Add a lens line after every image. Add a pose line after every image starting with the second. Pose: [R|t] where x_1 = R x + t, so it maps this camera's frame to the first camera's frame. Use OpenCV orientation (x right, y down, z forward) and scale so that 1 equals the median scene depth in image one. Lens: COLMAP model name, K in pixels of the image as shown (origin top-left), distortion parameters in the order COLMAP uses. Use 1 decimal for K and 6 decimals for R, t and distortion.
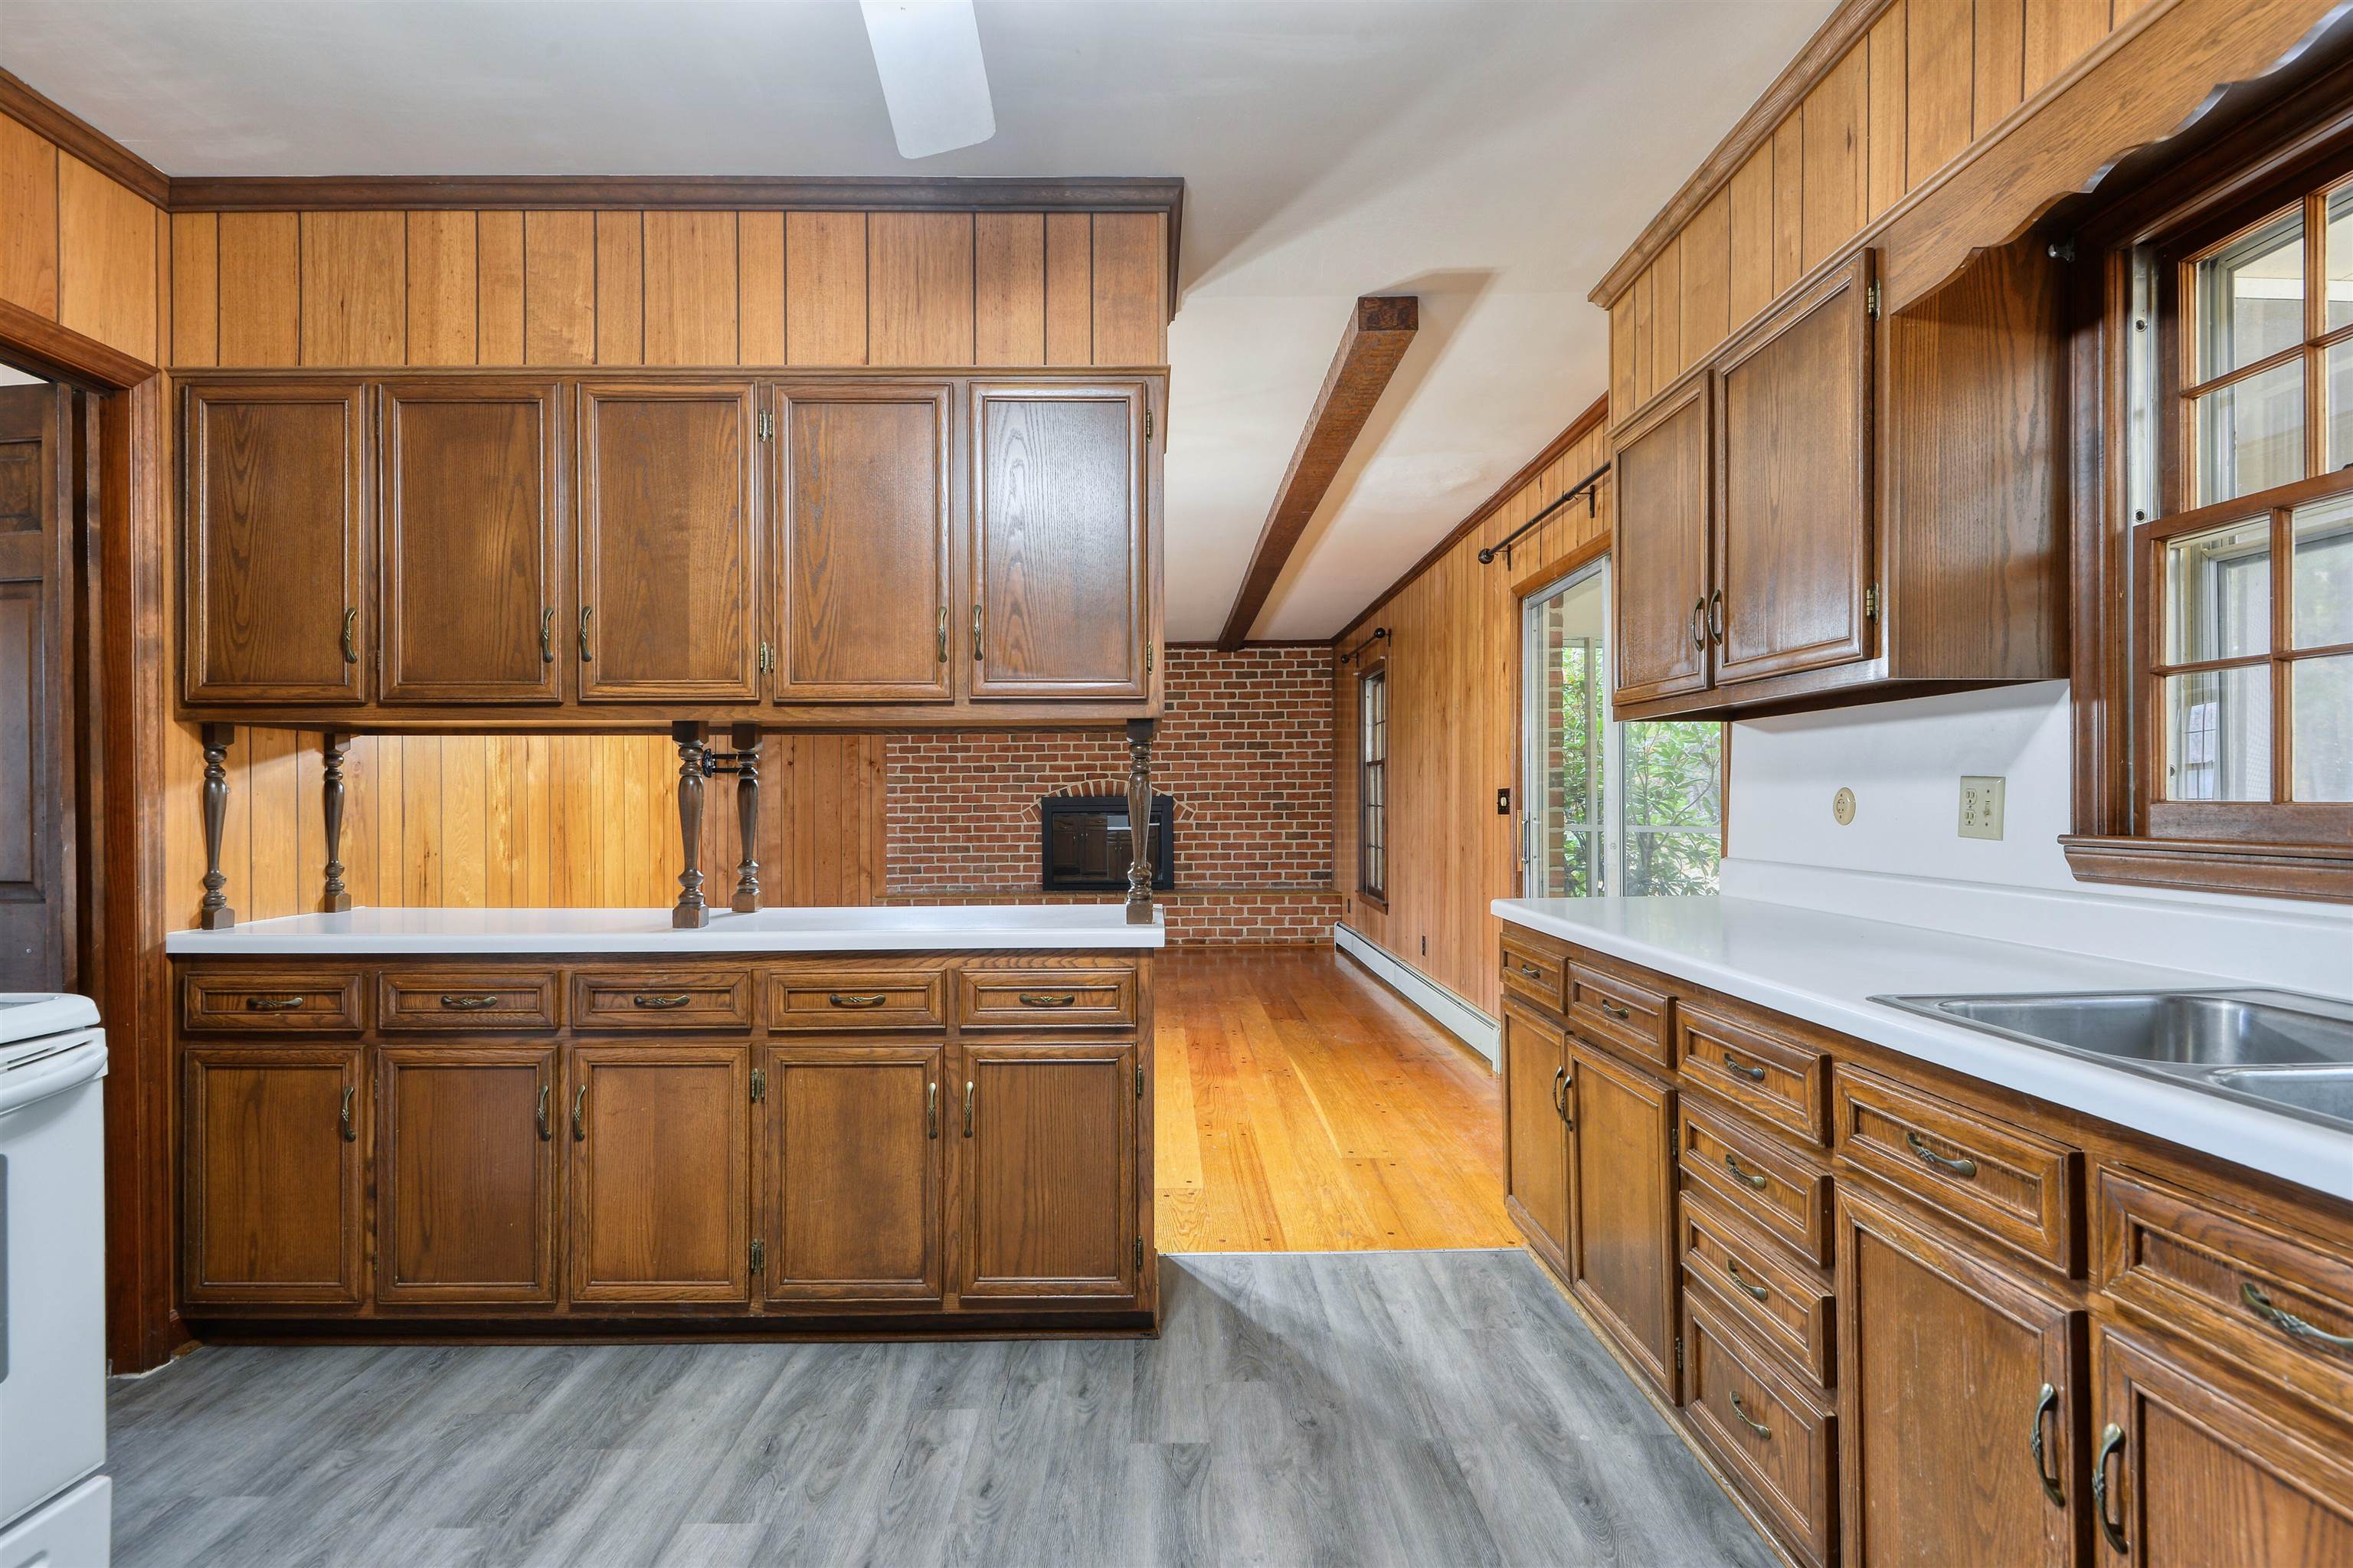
lens RADIAL K [[1184.9, 0, 1170.9], [0, 1184.9, 796.7], [0, 0, 1]] dist [-0.002550, -0.000733]
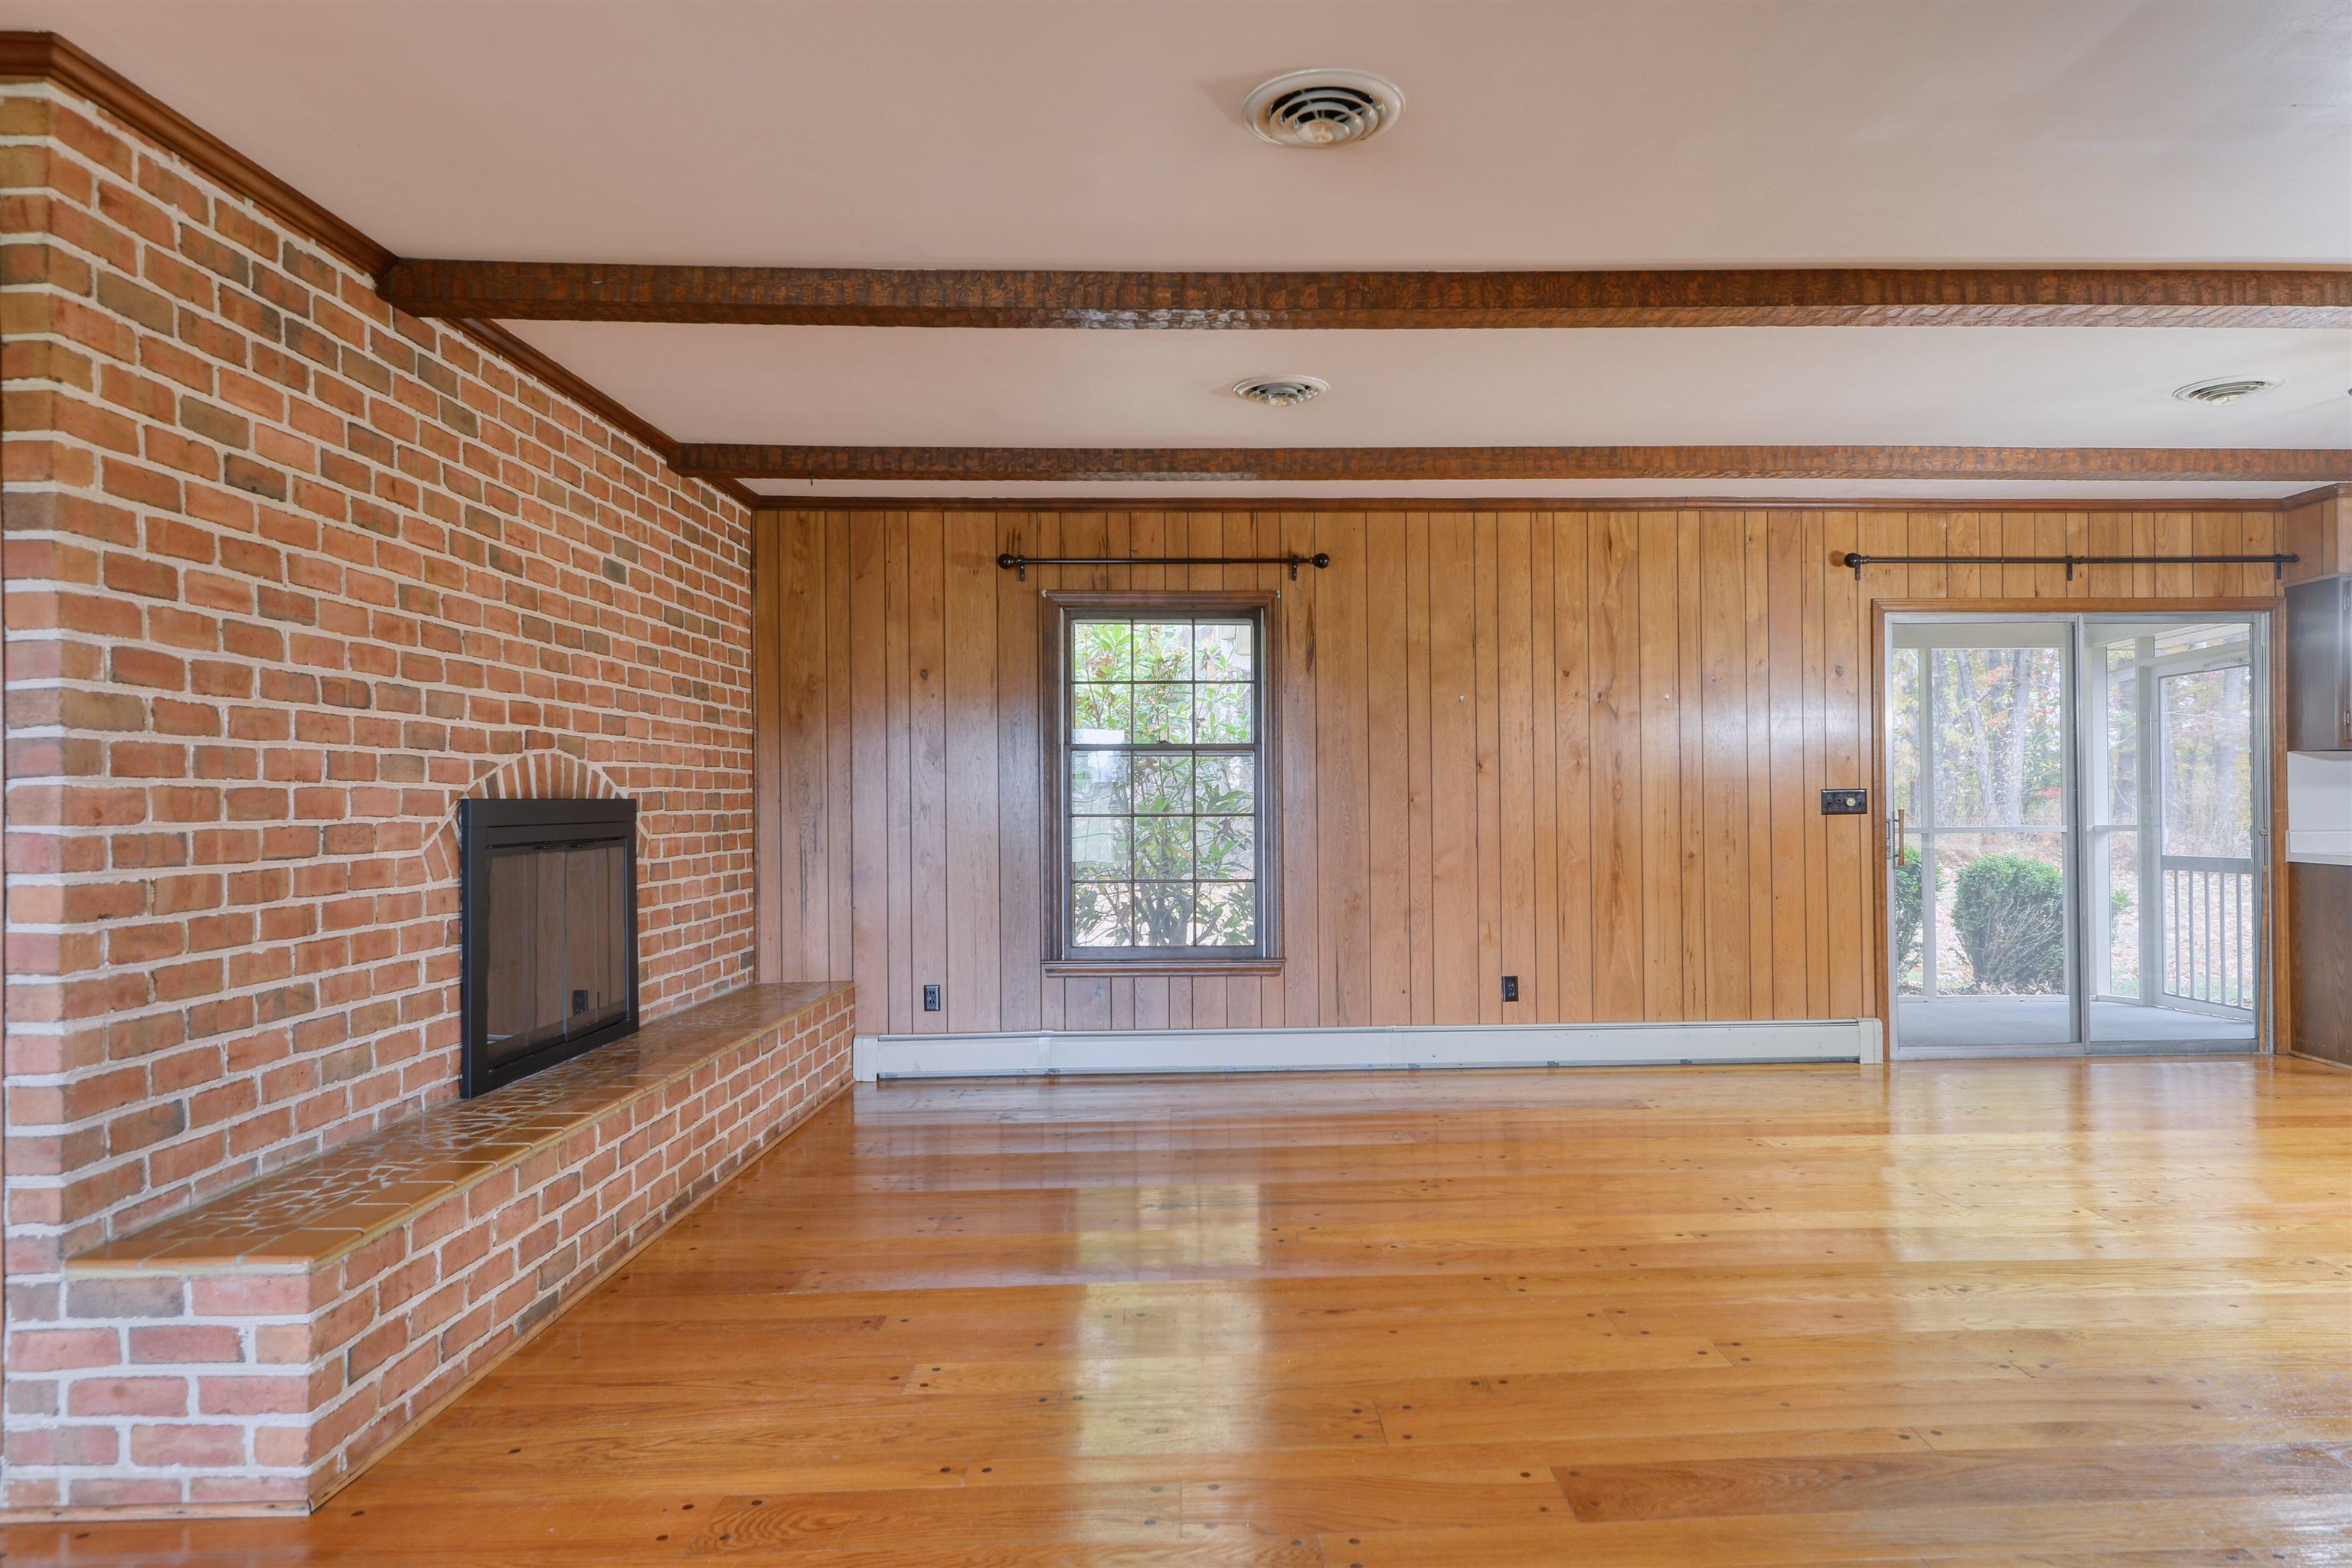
lens RADIAL K [[1433.4, 0, 1260.1], [0, 1433.4, 804.0], [0, 0, 1]] dist [0.001189, -0.002278]
pose [[-0.030435, 0.005385, 0.999522, -0.491748], [0.005754, 0.999970, -0.005212, 0.004871], [-0.999520, 0.005592, -0.030465, 0.801982]]
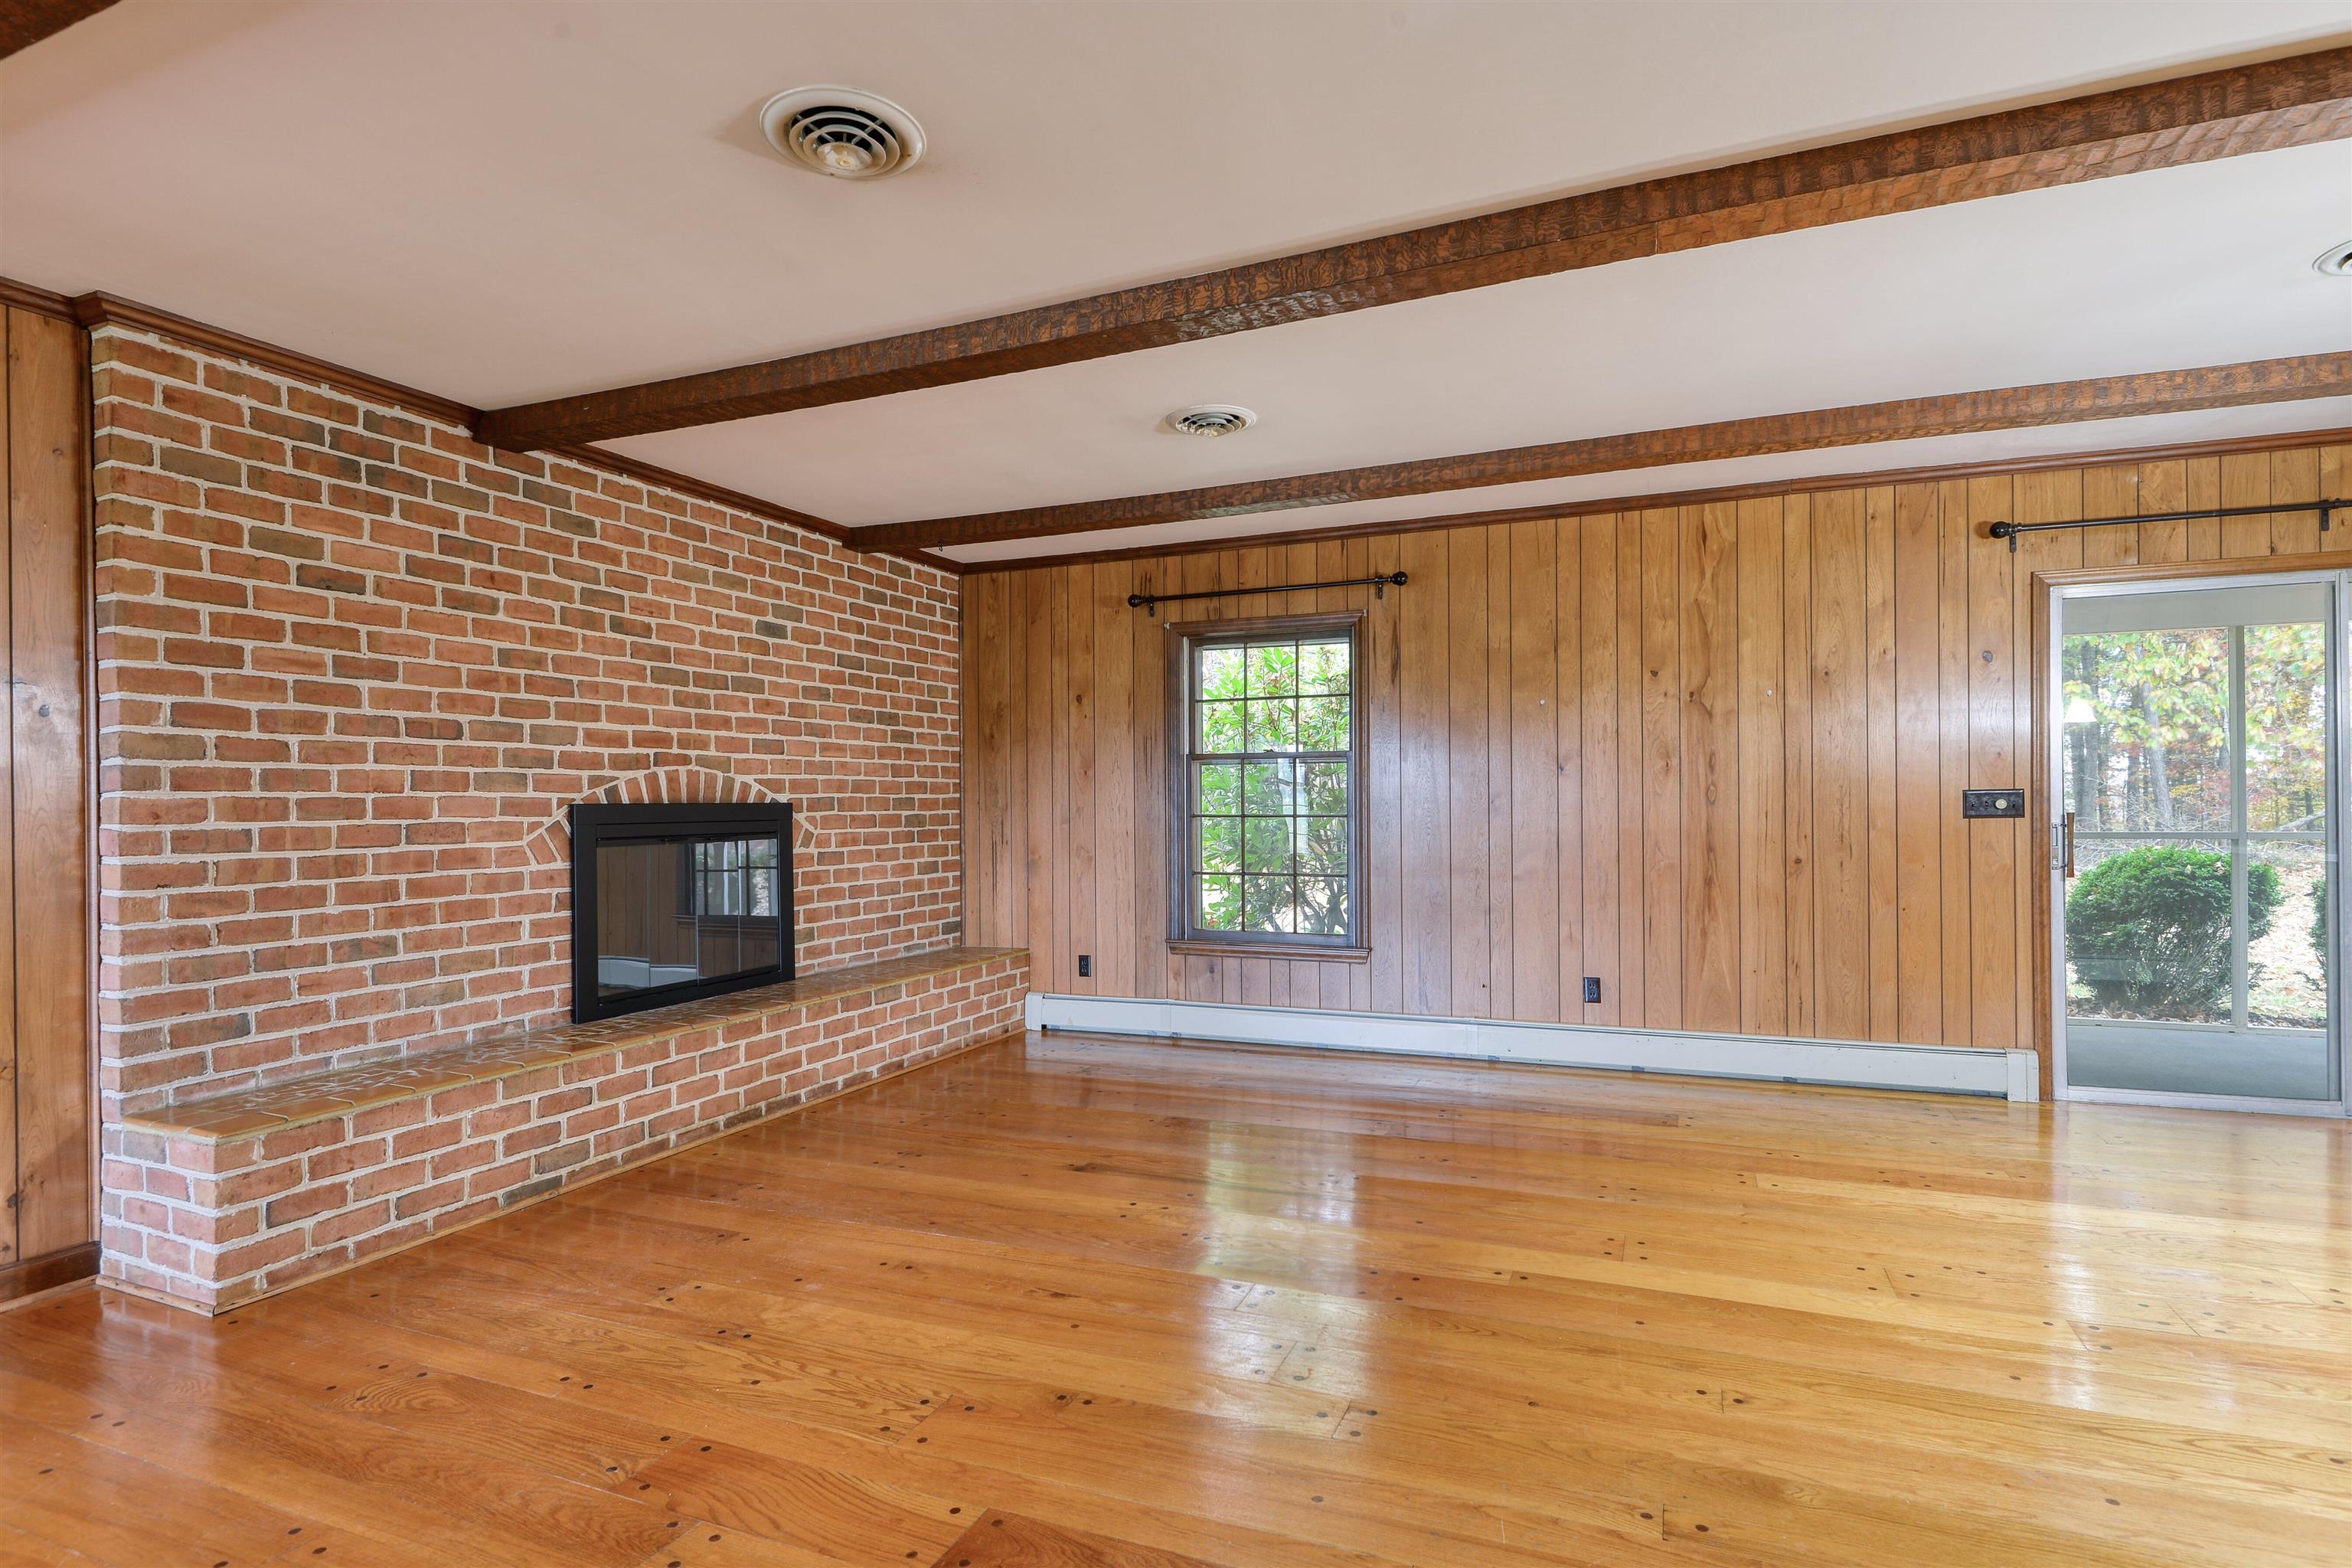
lens RADIAL K [[1159.5, 0, 1197.2], [0, 1159.5, 813.1], [0, 0, 1]] dist [-0.002477, -0.006293]
pose [[0.388773, -0.002909, 0.921329, -0.403333], [0.003705, 0.999992, 0.001594, 0.003801], [-0.921326, 0.002794, 0.388781, 0.632854]]
